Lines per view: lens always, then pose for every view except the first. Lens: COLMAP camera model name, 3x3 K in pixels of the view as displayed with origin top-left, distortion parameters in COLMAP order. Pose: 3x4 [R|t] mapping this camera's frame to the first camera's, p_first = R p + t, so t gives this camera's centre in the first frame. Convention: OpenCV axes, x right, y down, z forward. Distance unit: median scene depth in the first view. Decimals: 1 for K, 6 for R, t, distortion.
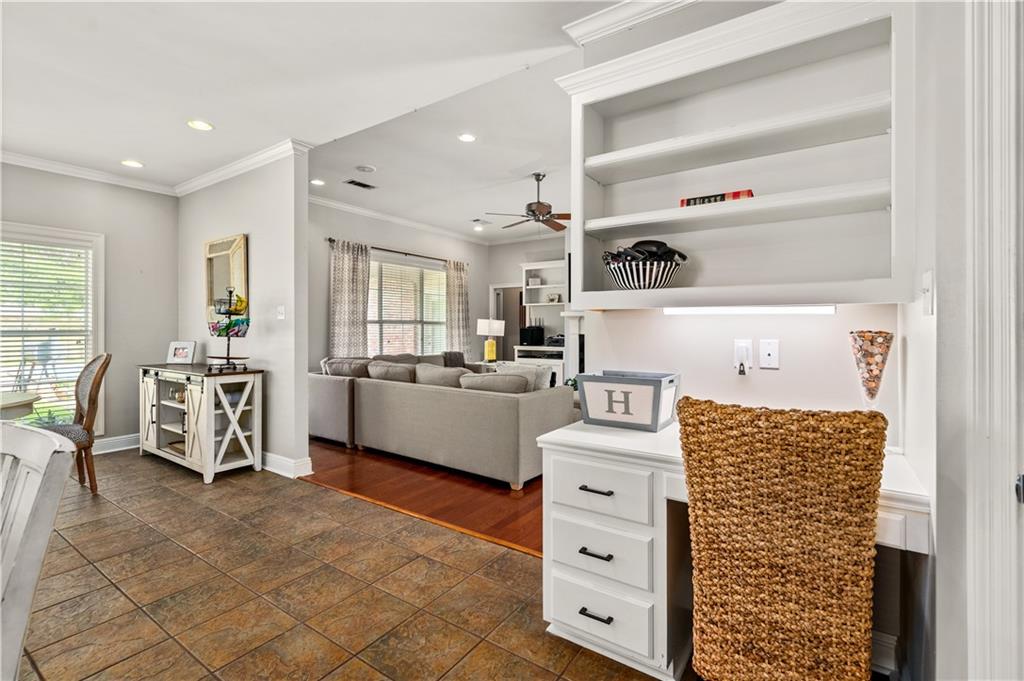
lens RADIAL K [[461.8, 0, 512.1], [0, 461.8, 334.3], [0, 0, 1]] dist [0.002009, 0.000130]
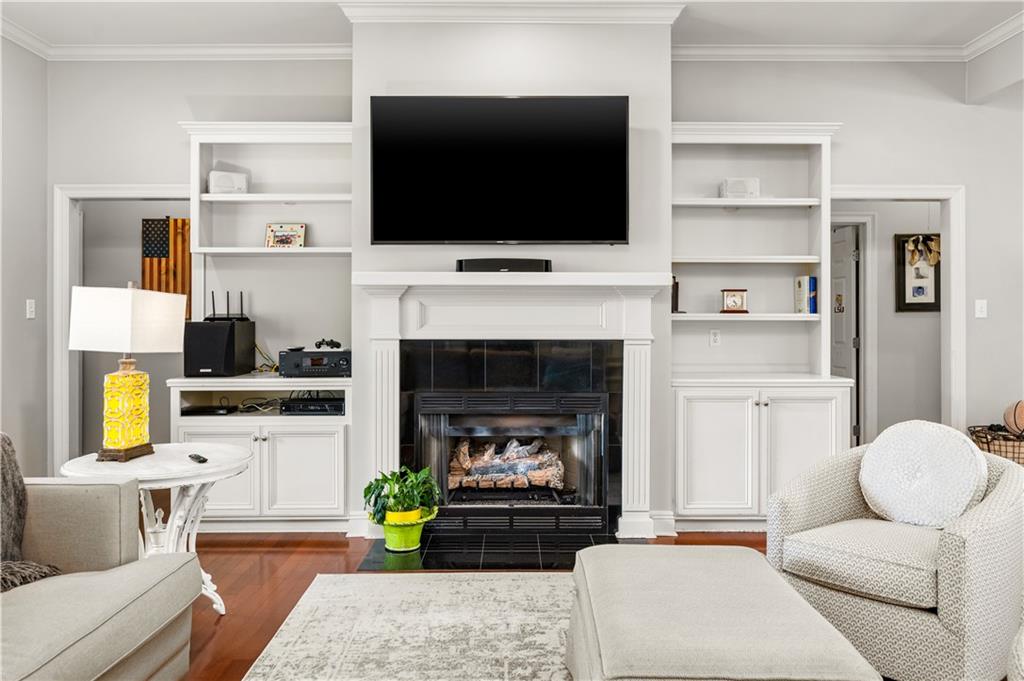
lens RADIAL K [[741.6, 0, 499.9], [0, 741.6, 319.4], [0, 0, 1]] dist [-0.006215, 0.001139]
pose [[0.839987, -0.004460, 0.542588, -0.150369], [0.011412, 0.999890, -0.009449, -0.015239], [-0.542486, 0.014129, 0.839946, 0.874784]]
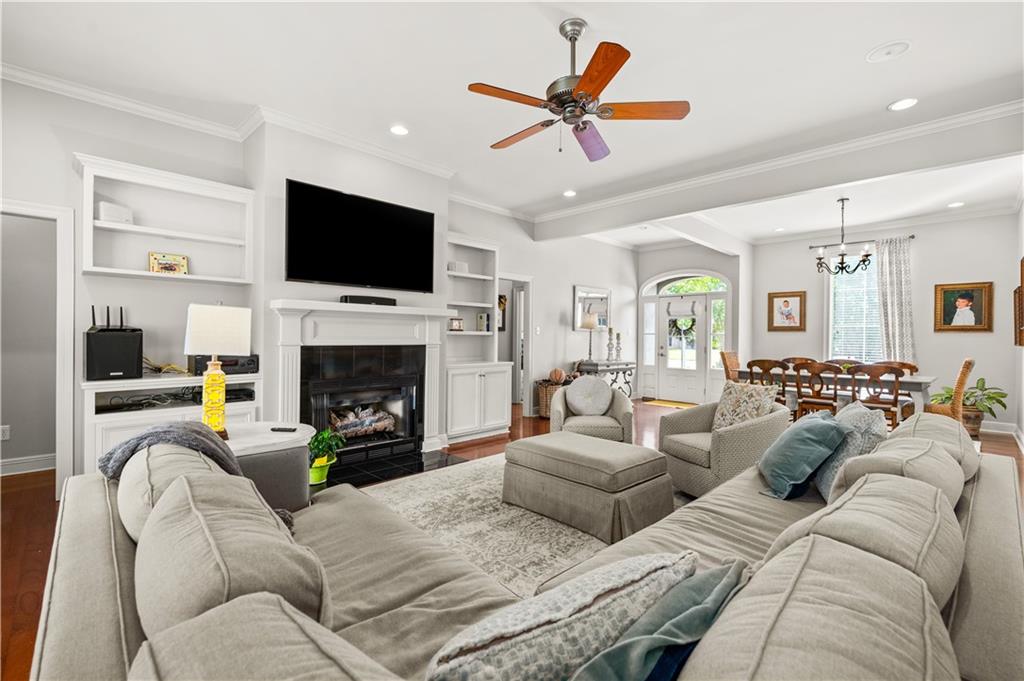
lens RADIAL K [[461.8, 0, 500.8], [0, 461.8, 336.2], [0, 0, 1]] dist [0.002009, 0.000130]
pose [[0.214515, -0.003027, 0.976716, -0.516979], [0.005362, 0.999984, 0.001922, -0.017576], [-0.976706, 0.004824, 0.214527, 1.173382]]
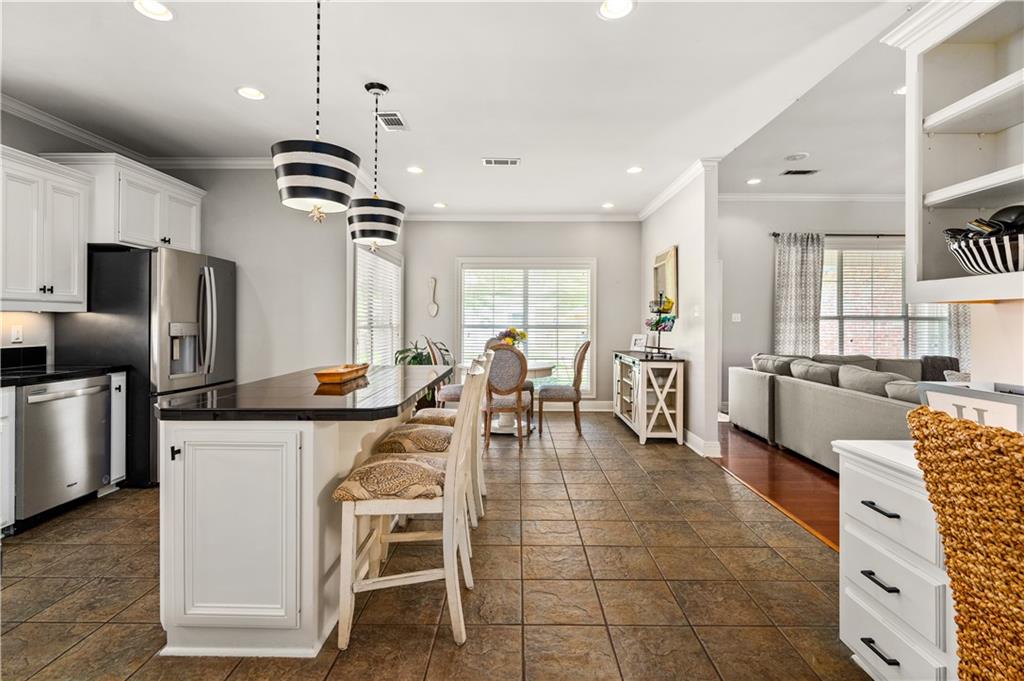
lens RADIAL K [[461.8, 0, 509.5], [0, 461.8, 338.1], [0, 0, 1]] dist [0.002009, 0.000130]
pose [[0.563232, 0.029878, -0.825758, 0.154290], [-0.016462, 0.999553, 0.024938, 0.000379], [0.826135, -0.000453, 0.563472, -0.025309]]
